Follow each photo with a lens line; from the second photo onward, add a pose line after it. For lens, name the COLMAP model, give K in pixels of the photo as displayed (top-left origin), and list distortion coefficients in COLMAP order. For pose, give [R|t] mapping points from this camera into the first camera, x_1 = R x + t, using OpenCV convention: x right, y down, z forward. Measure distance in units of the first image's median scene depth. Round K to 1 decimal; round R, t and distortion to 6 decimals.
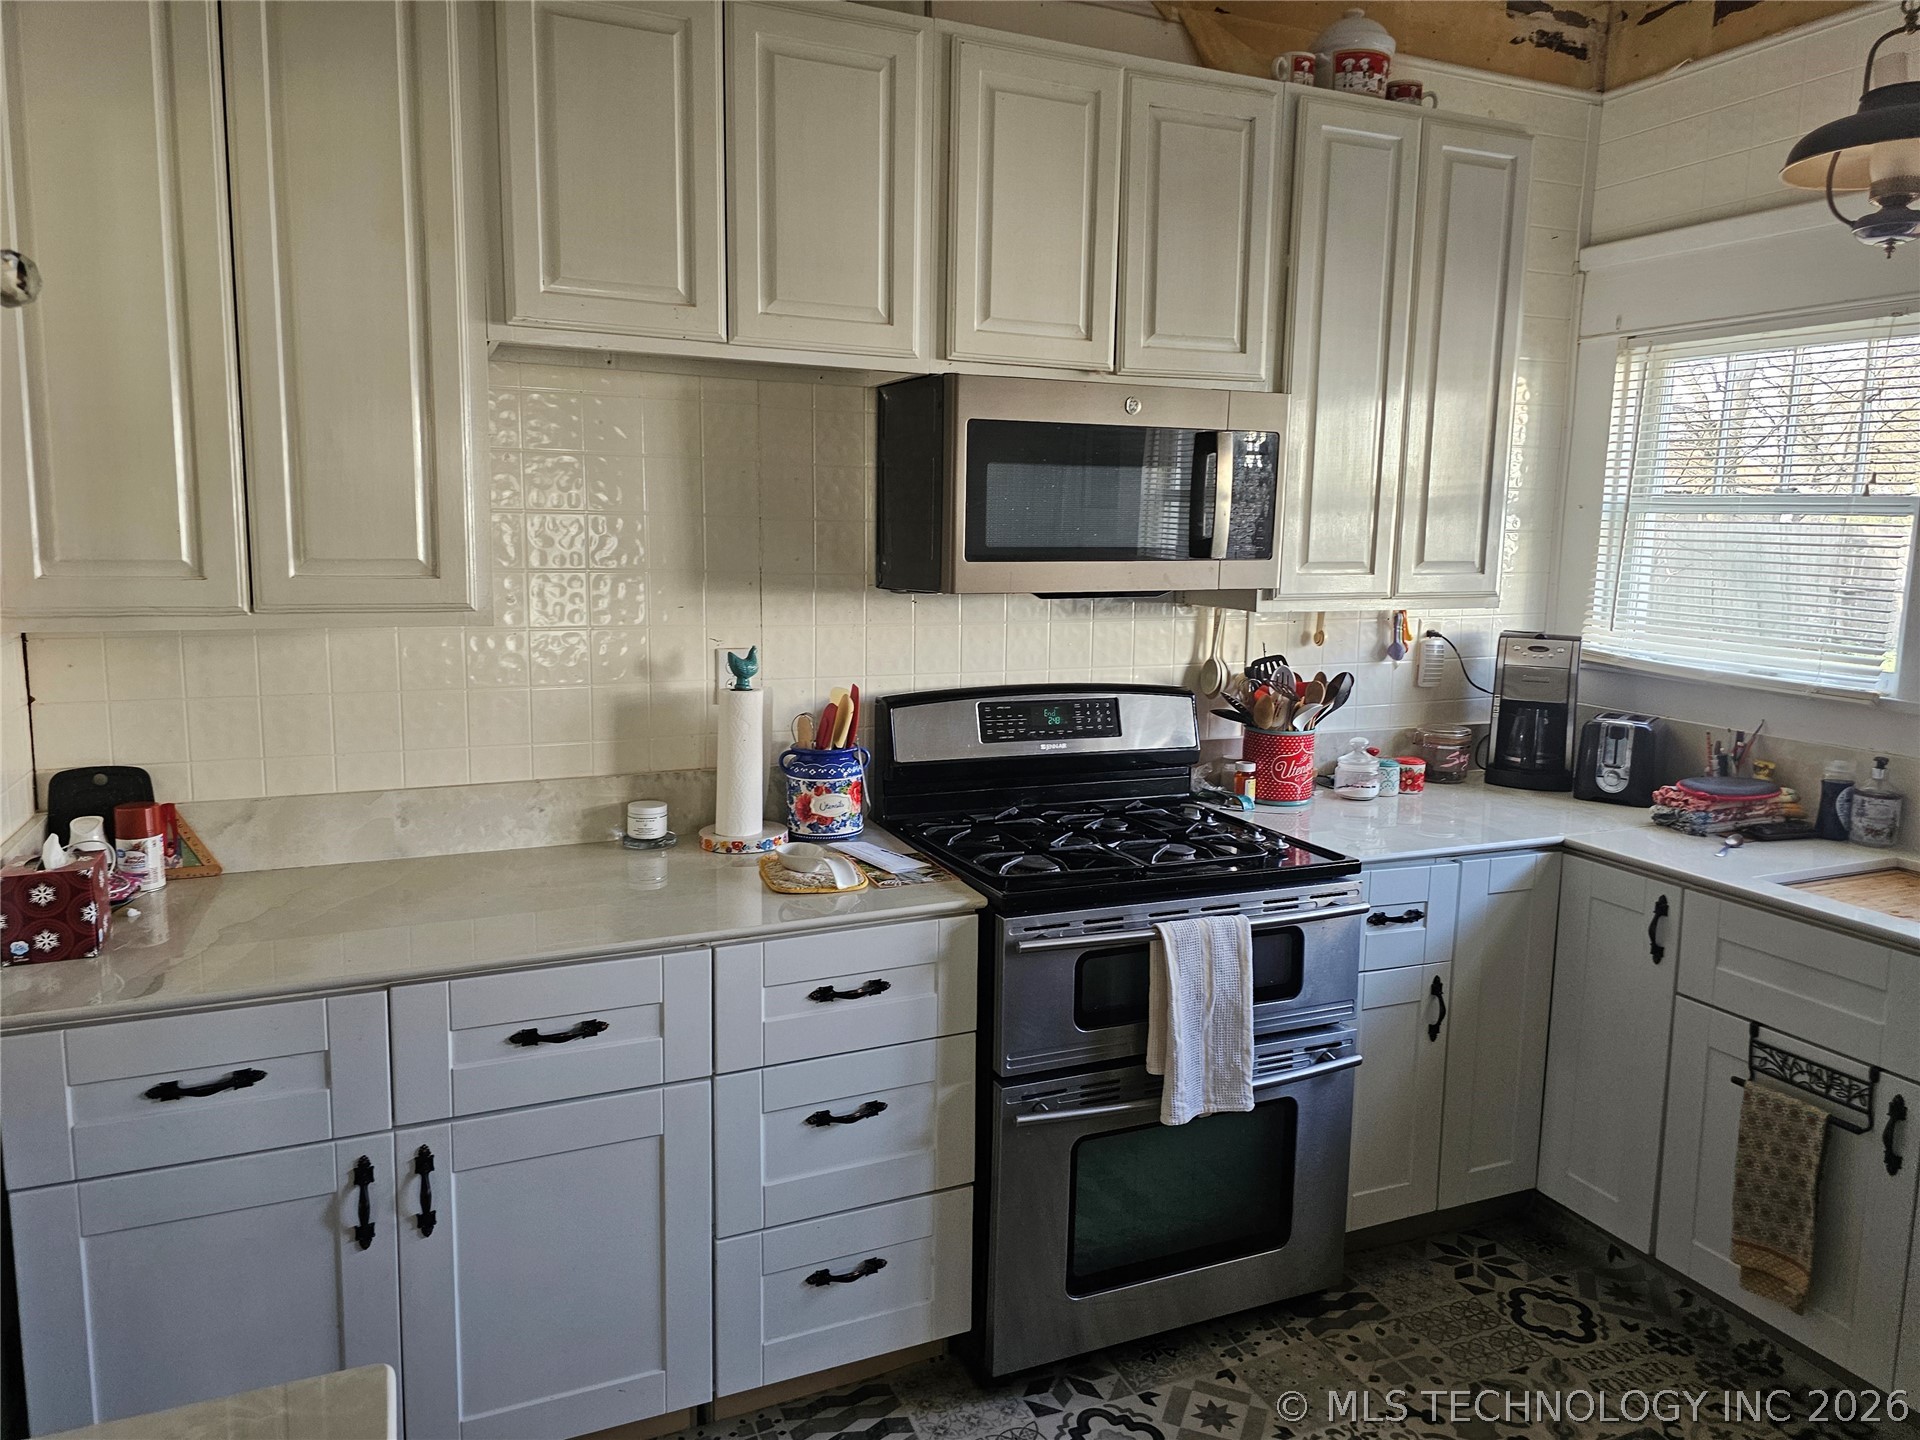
lens RADIAL K [[1375.0, 0, 960.2], [0, 1375.0, 715.9], [0, 0, 1]] dist [0.007643, 0.004806]
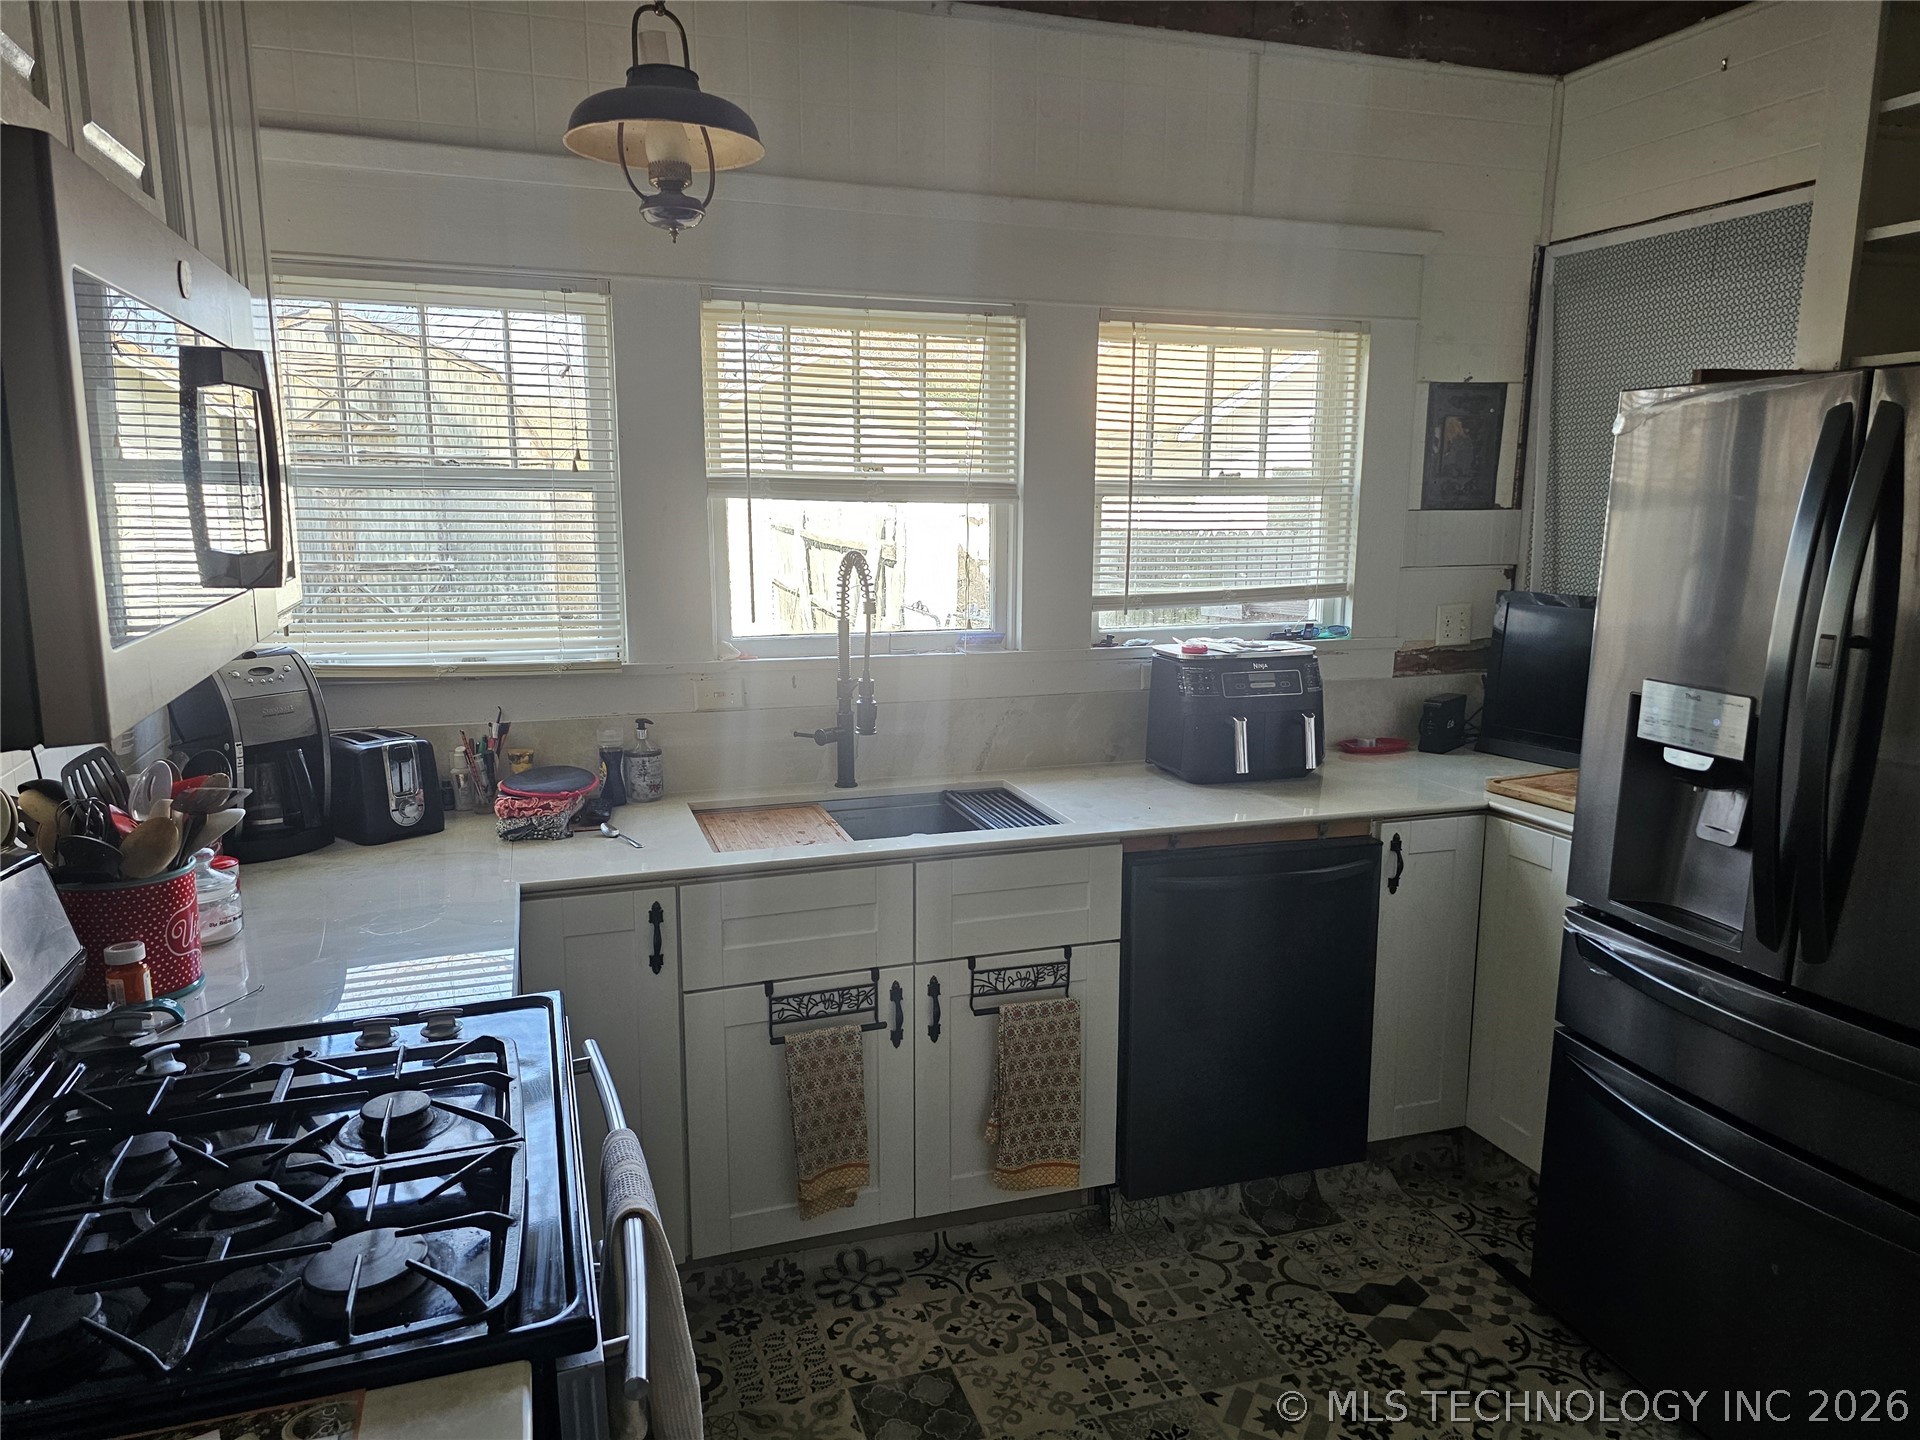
lens RADIAL K [[1285.5, 0, 961.3], [0, 1285.5, 726.8], [0, 0, 1]] dist [0.004490, 0.001606]
pose [[0.040842, -0.188368, 0.981249, -0.333496], [0.142175, 0.973171, 0.180900, -0.120213], [-0.988999, 0.132121, 0.066528, 0.762322]]
